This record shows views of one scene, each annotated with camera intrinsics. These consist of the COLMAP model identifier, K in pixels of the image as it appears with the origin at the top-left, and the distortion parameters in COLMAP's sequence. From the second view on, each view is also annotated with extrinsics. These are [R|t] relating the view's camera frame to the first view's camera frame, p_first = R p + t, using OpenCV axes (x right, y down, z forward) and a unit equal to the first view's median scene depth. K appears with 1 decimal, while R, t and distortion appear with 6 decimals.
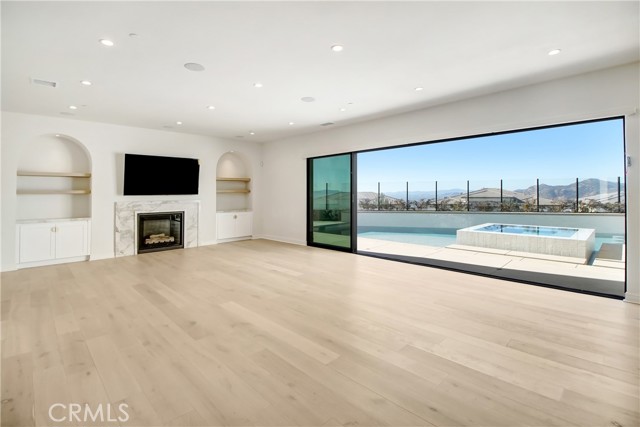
lens RADIAL K [[296.6, 0, 317.7], [0, 296.6, 191.9], [0, 0, 1]] dist [0.000031, -0.000936]
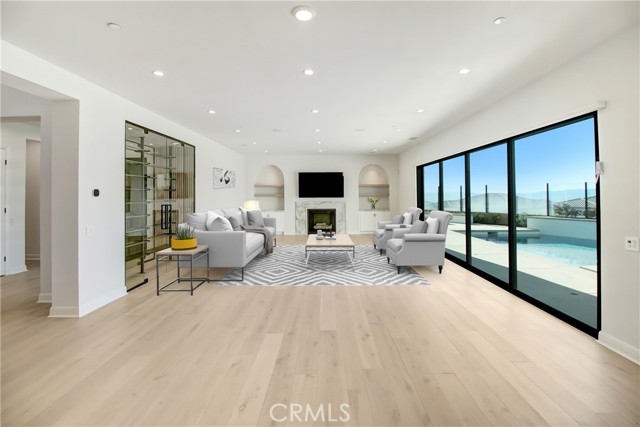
lens RADIAL K [[289.4, 0, 327.9], [0, 289.4, 194.3], [0, 0, 1]] dist [-0.007571, -0.000506]
pose [[0.715235, 0.003528, -0.698875, 0.509676], [0.002890, 0.999964, 0.008006, -0.017535], [0.698878, -0.007746, 0.715199, -0.033045]]
